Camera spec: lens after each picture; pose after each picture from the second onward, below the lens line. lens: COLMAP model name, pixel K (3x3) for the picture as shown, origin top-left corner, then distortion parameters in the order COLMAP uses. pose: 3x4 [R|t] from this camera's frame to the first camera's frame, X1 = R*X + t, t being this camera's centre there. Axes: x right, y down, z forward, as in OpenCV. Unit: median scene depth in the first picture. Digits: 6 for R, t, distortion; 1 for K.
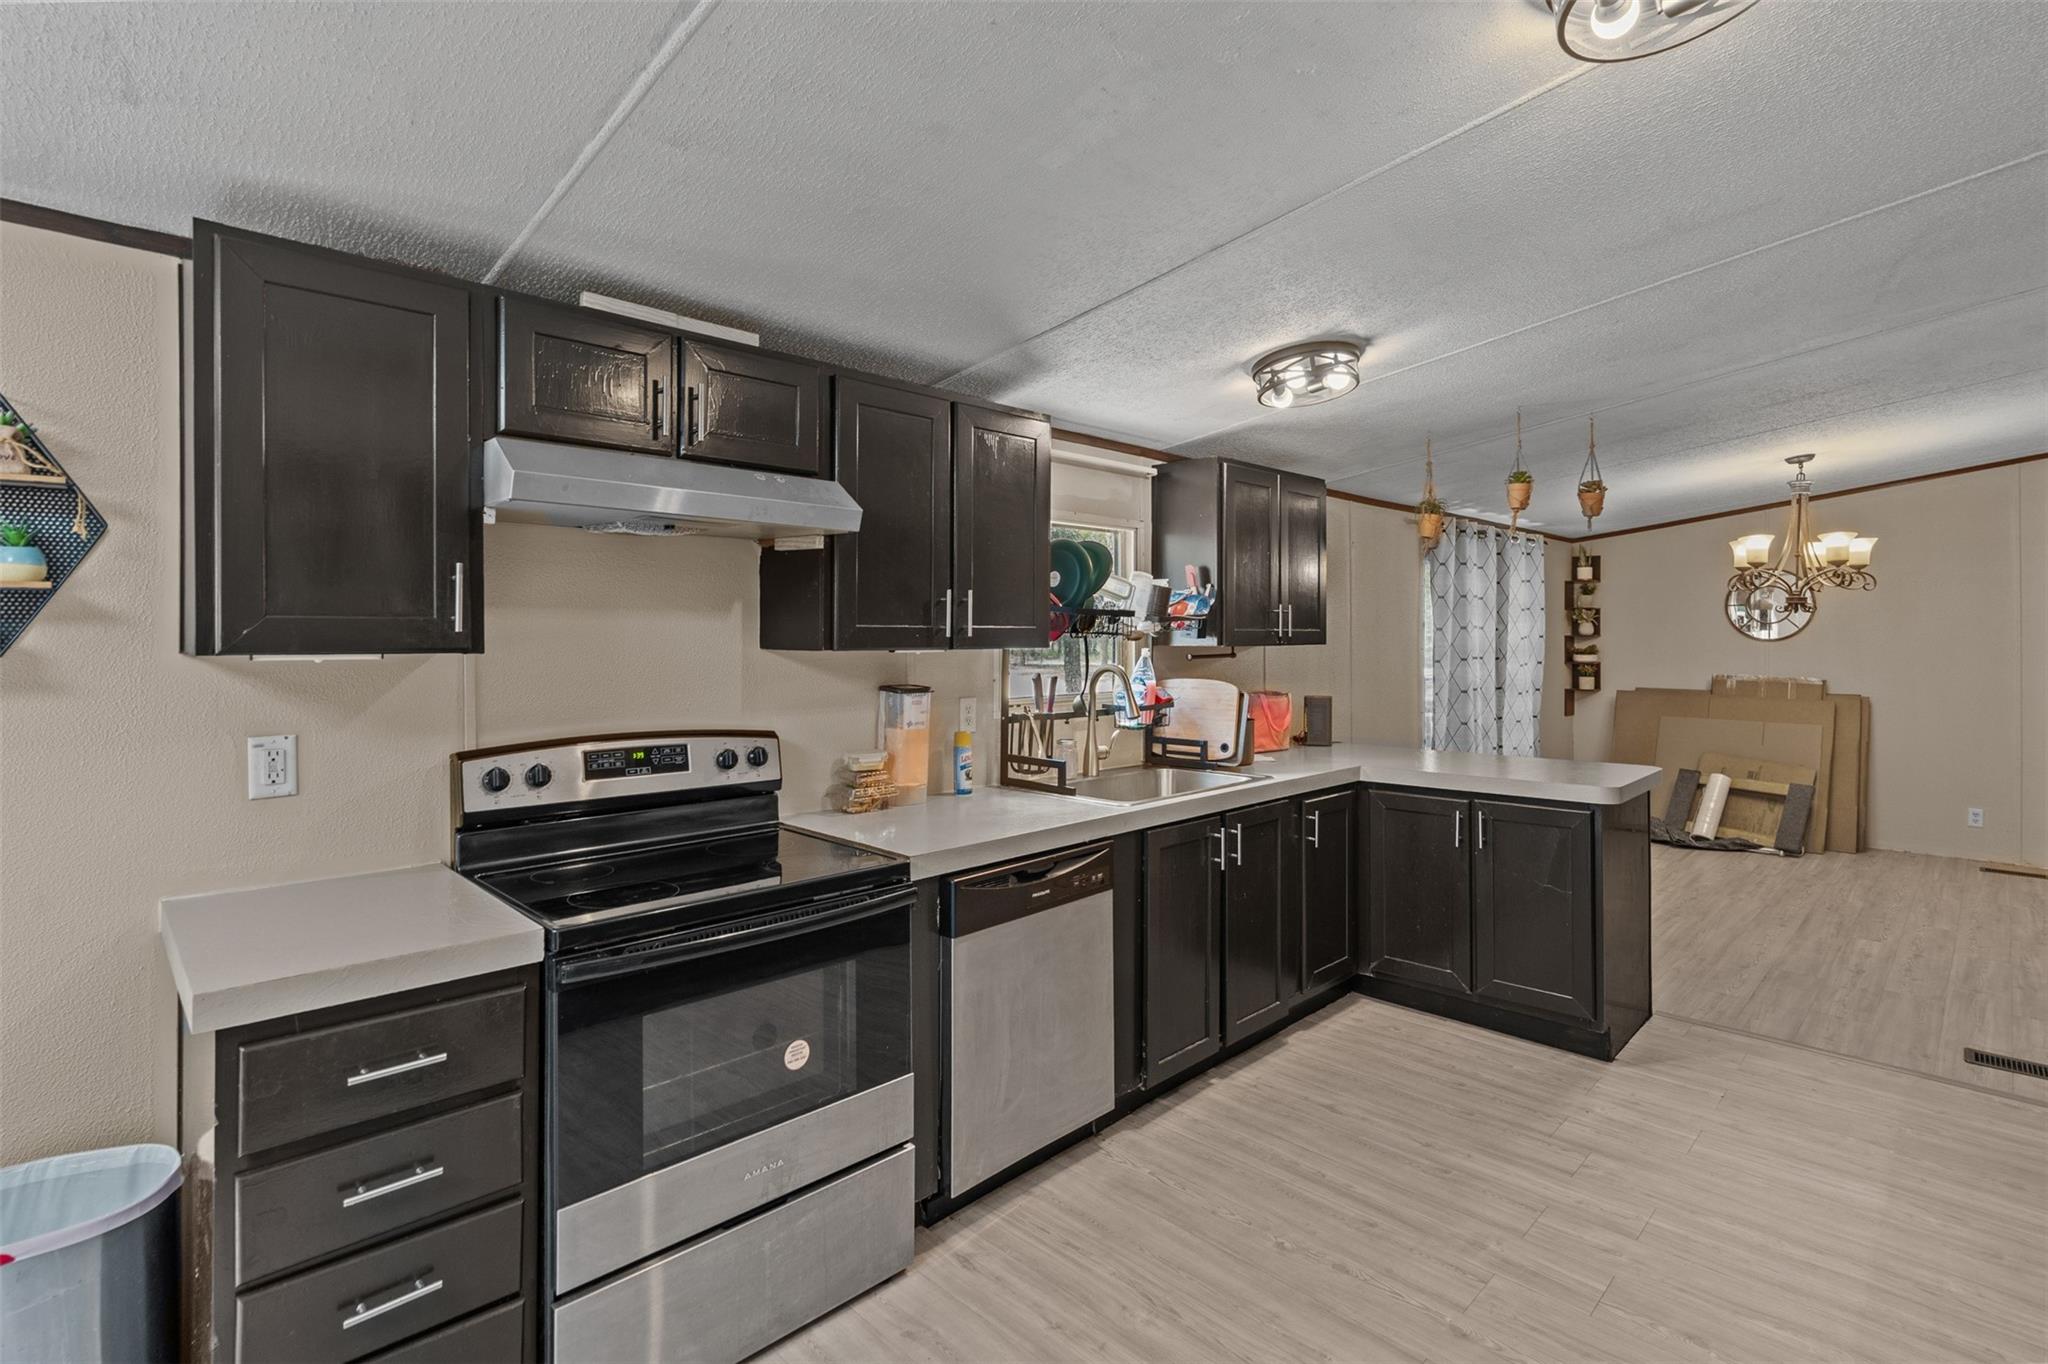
lens RADIAL K [[978.5, 0, 1033.7], [0, 978.5, 609.2], [0, 0, 1]] dist [-0.001928, -0.000470]
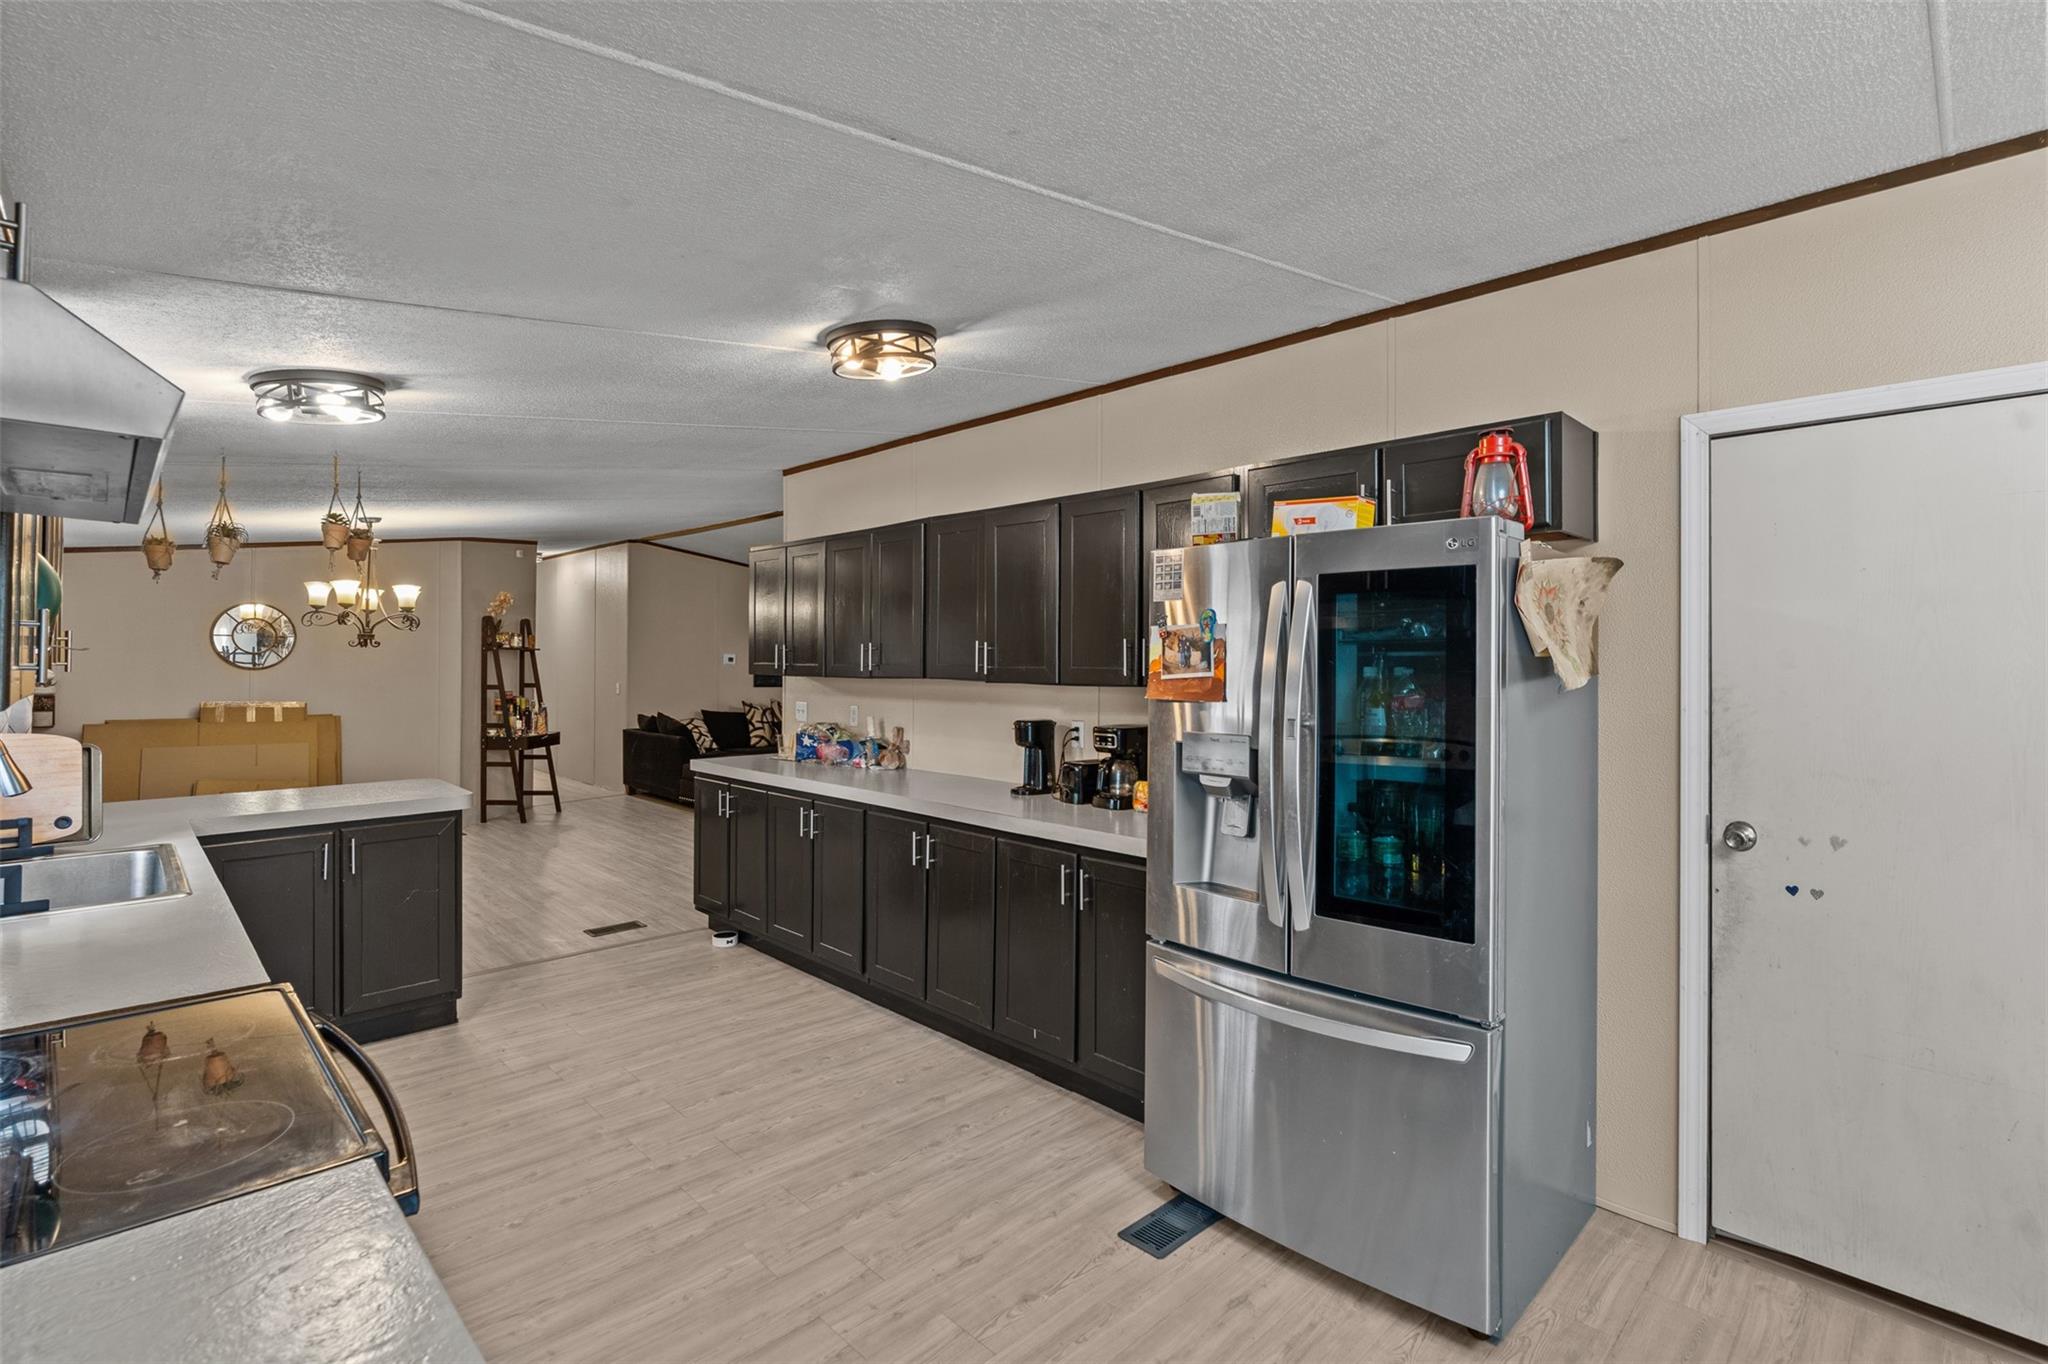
lens RADIAL K [[947.5, 0, 1030.9], [0, 947.5, 651.8], [0, 0, 1]] dist [0.000464, 0.000119]
pose [[0.000850, 0.009735, 0.999952, -0.706734], [-0.027731, 0.999568, -0.009708, 0.000117], [-0.999615, -0.027721, 0.001119, 0.376040]]
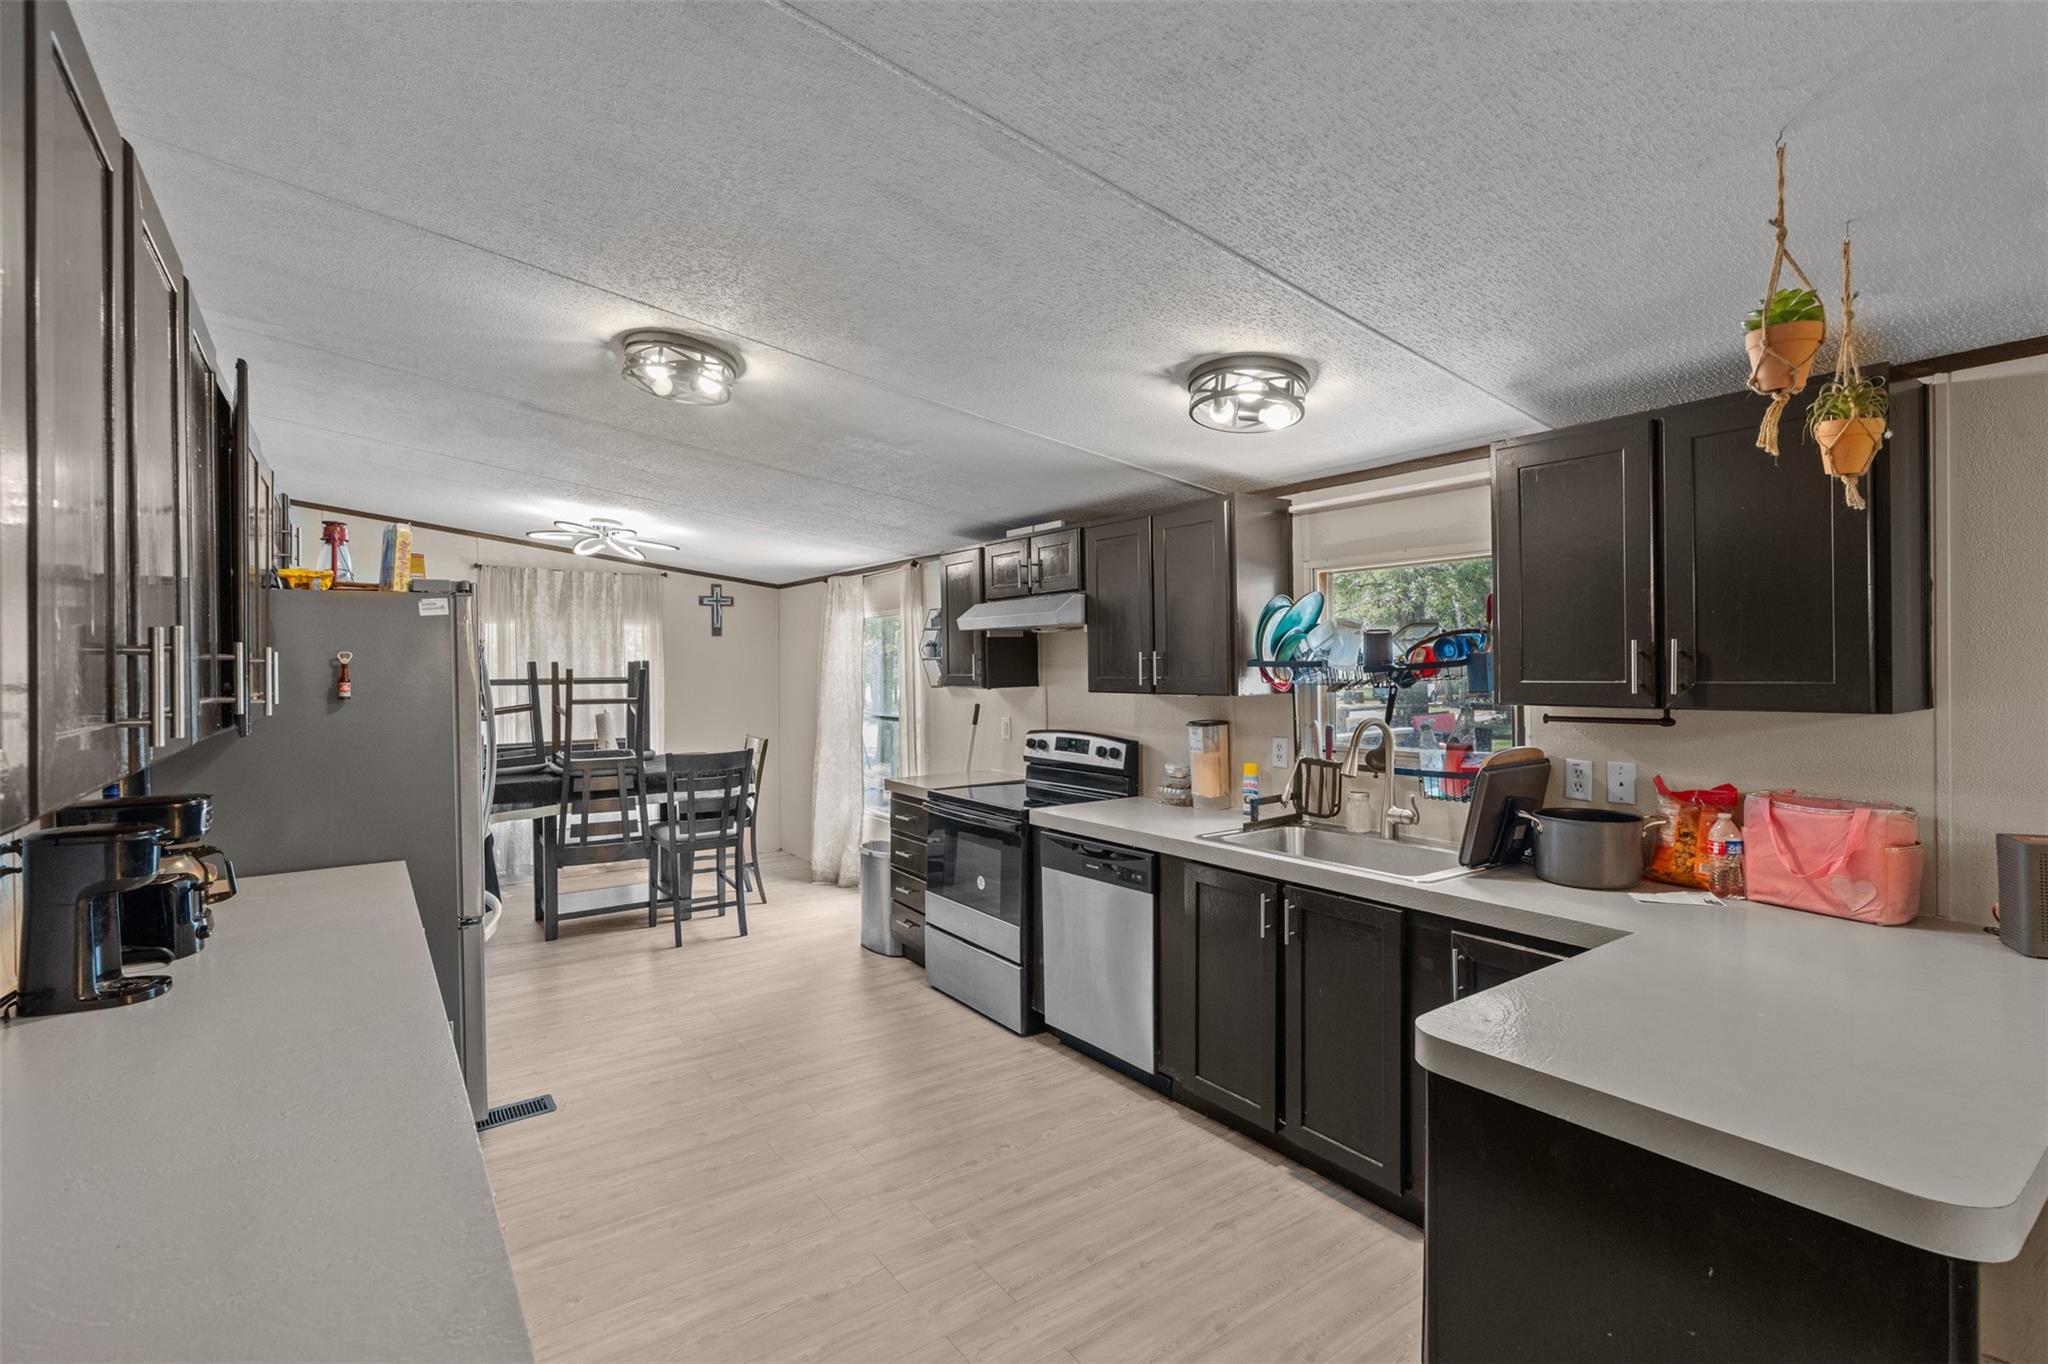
lens RADIAL K [[940.7, 0, 1011.1], [0, 940.7, 669.9], [0, 0, 1]] dist [-0.002376, 0.000273]
pose [[-0.172265, -0.001919, -0.985049, 1.301336], [0.024407, 0.999683, -0.006216, 0.012420], [0.984748, -0.025113, -0.172164, 1.073326]]
